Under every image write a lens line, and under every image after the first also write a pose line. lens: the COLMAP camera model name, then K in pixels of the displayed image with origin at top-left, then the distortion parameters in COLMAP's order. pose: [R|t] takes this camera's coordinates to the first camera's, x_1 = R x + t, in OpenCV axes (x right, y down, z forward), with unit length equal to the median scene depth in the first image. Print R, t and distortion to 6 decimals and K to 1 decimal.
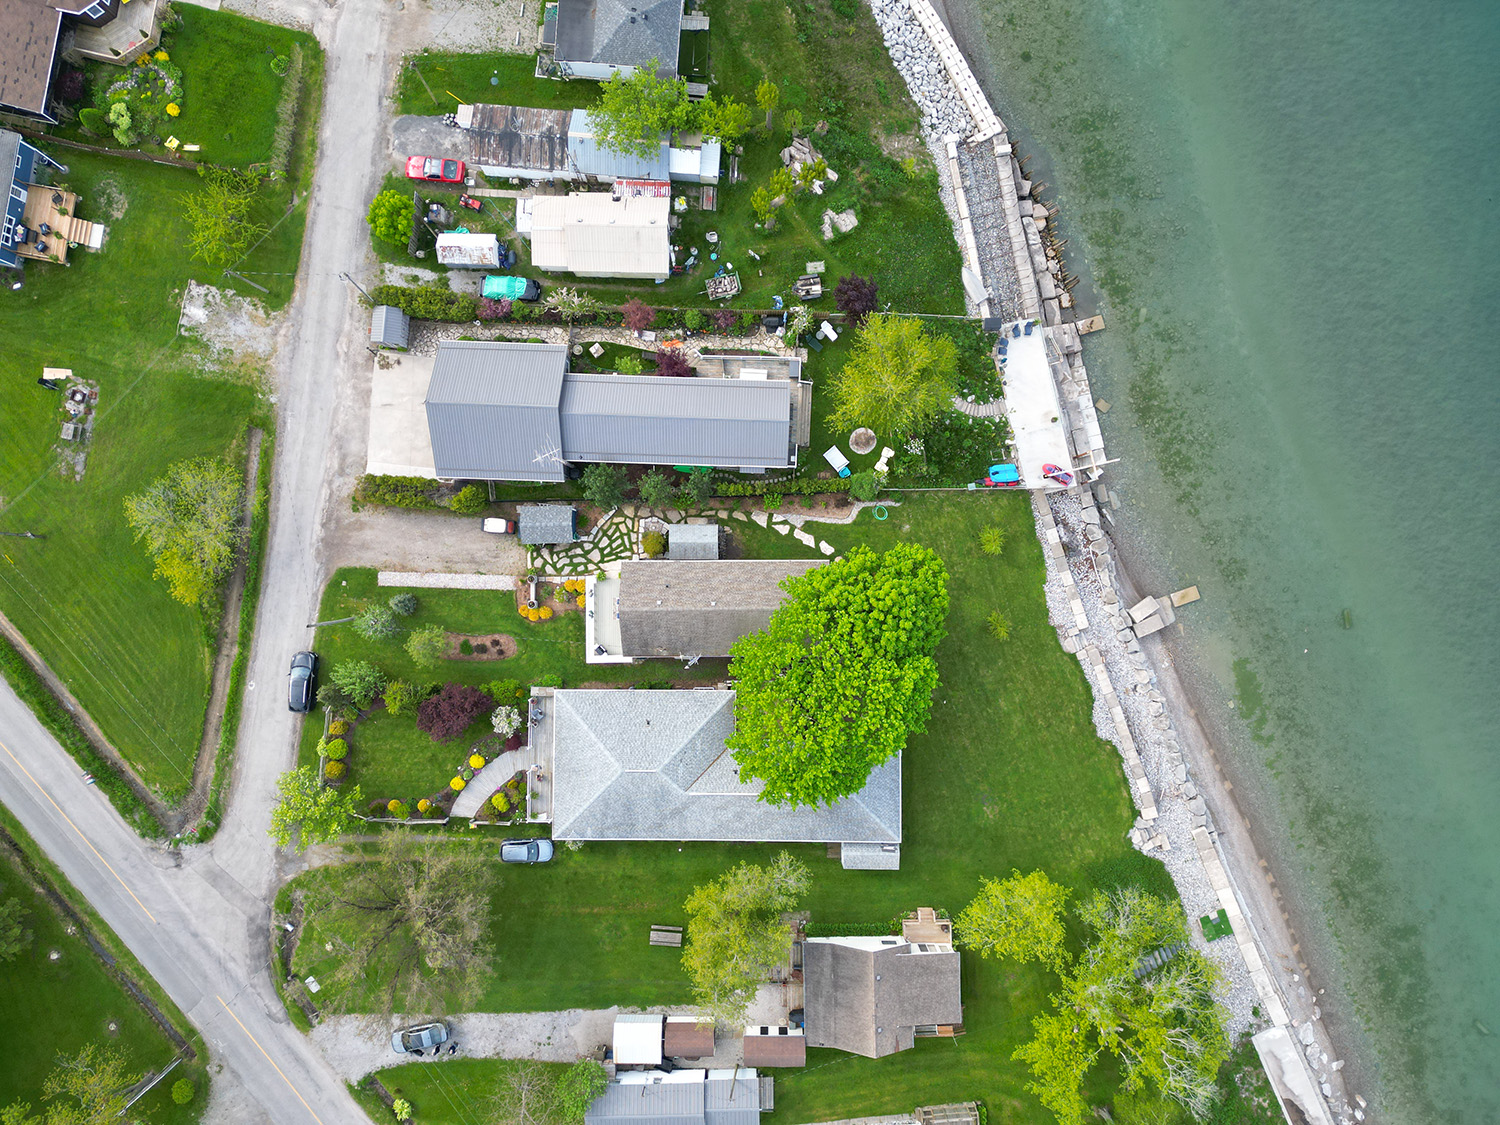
lens RADIAL K [[1054.0, 0, 750.0], [0, 1054.0, 562.5], [0, 0, 1]] dist [0.000933, 0.000042]
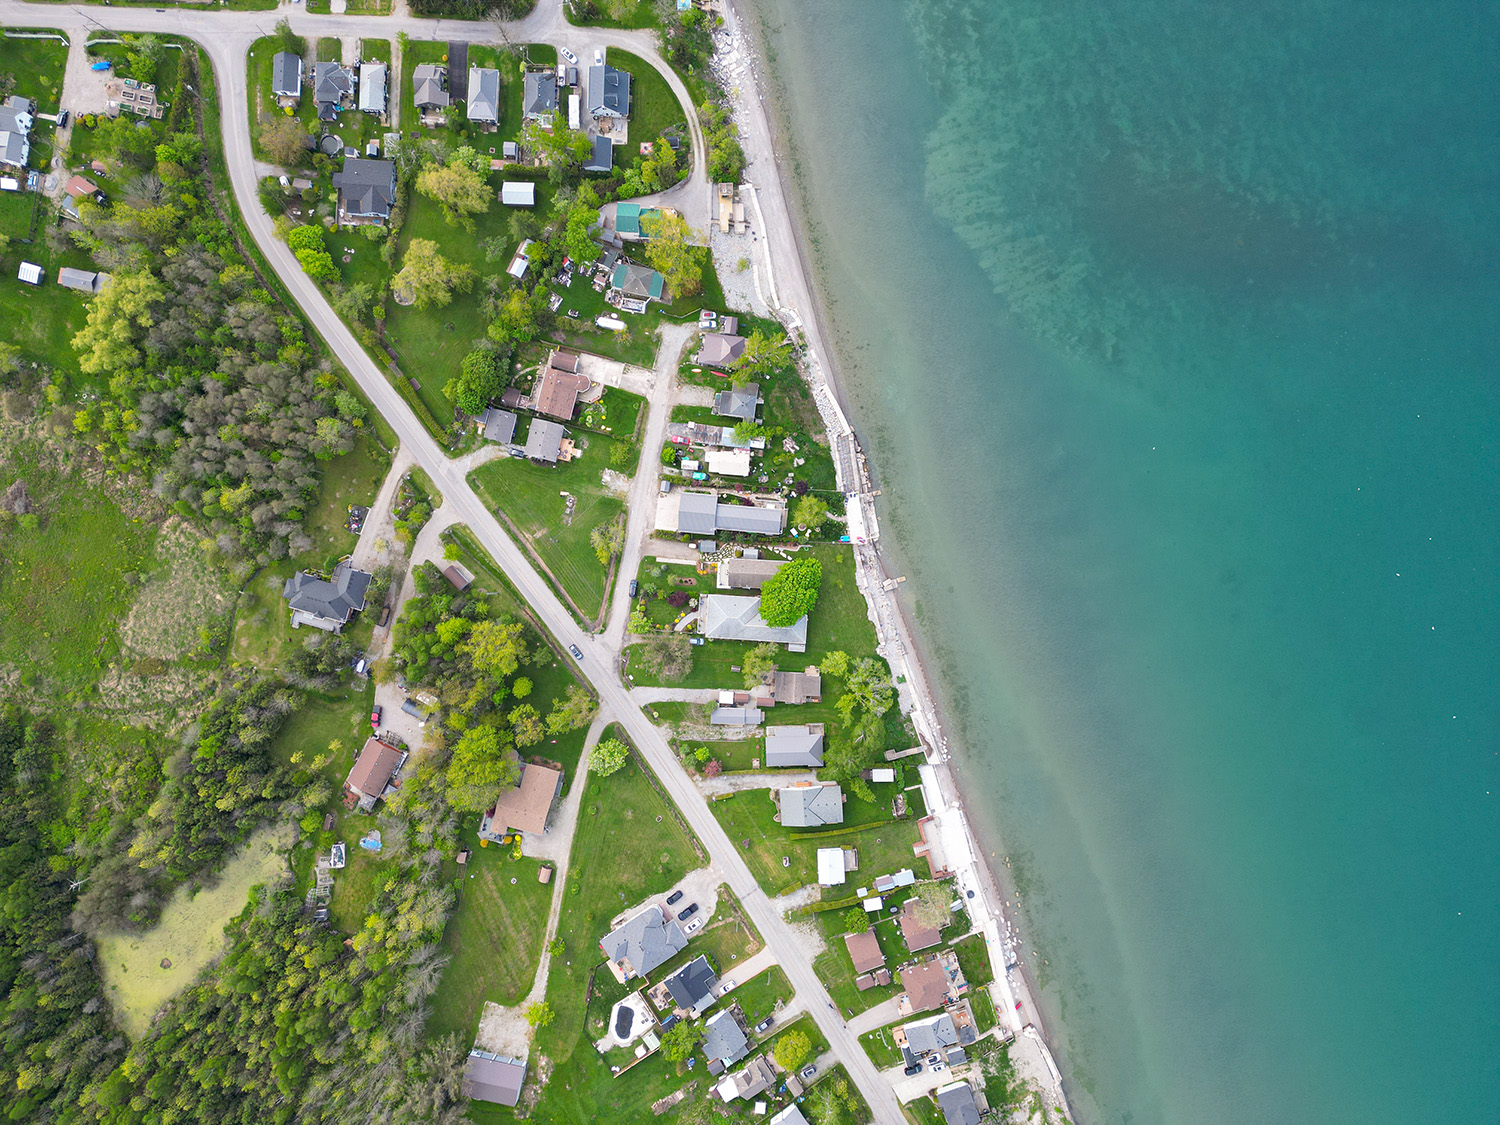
lens RADIAL K [[1054.0, 0, 750.0], [0, 1054.0, 562.5], [0, 0, 1]] dist [0.000933, 0.000042]
pose [[0.998347, 0.057414, 0.002512, -0.061623], [-0.057408, 0.998348, -0.002185, 0.015178], [-0.002633, 0.002038, 0.999994, -2.383049]]
